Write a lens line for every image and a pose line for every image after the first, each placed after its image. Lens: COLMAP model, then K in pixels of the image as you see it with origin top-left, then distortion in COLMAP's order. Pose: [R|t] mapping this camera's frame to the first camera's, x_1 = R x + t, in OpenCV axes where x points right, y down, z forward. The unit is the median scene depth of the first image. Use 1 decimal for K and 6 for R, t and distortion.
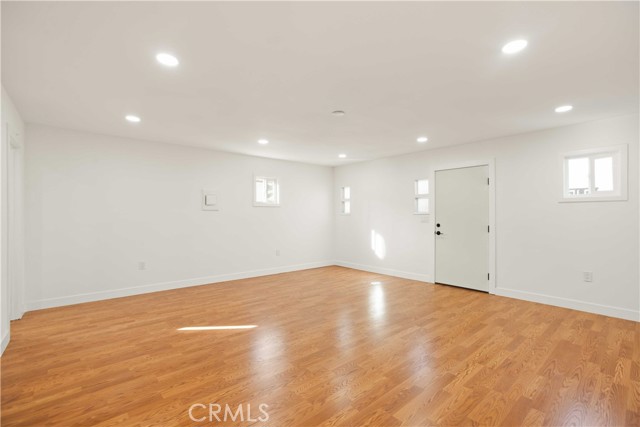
lens RADIAL K [[291.2, 0, 320.5], [0, 291.2, 223.0], [0, 0, 1]] dist [-0.054616, 0.025245]
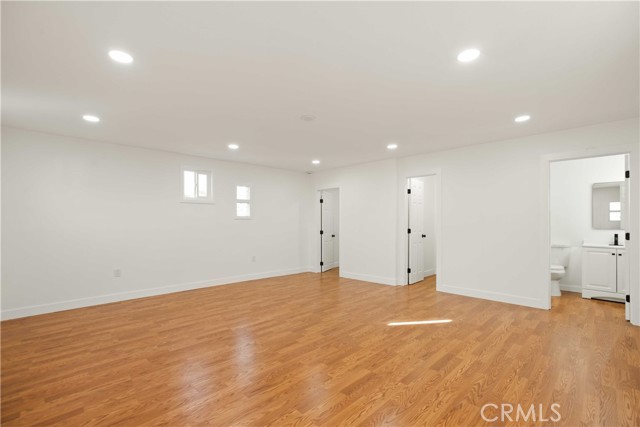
lens RADIAL K [[291.2, 0, 320.5], [0, 291.2, 223.0], [0, 0, 1]] dist [-0.054616, 0.025245]
pose [[-0.997979, 0.001055, -0.063531, 0.072714], [-0.000693, 0.999622, 0.027479, -0.039172], [0.063536, 0.027467, -0.997601, 1.674956]]
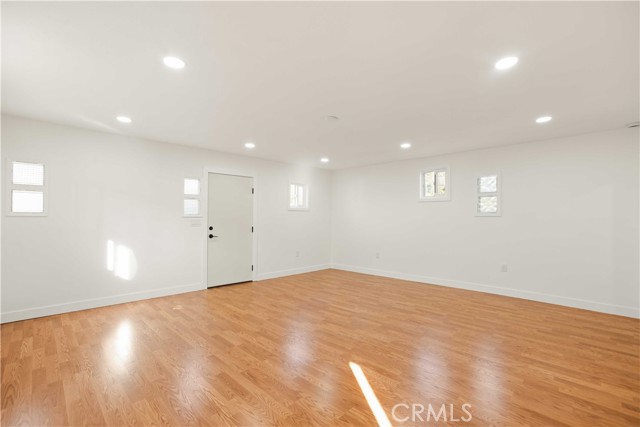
lens RADIAL K [[291.2, 0, 320.5], [0, 291.2, 223.0], [0, 0, 1]] dist [-0.054616, 0.025245]
pose [[-0.070326, -0.015130, 0.997409, -0.795821], [0.021361, 0.999633, 0.016670, -0.024236], [-0.997295, 0.022478, -0.069977, 0.922856]]
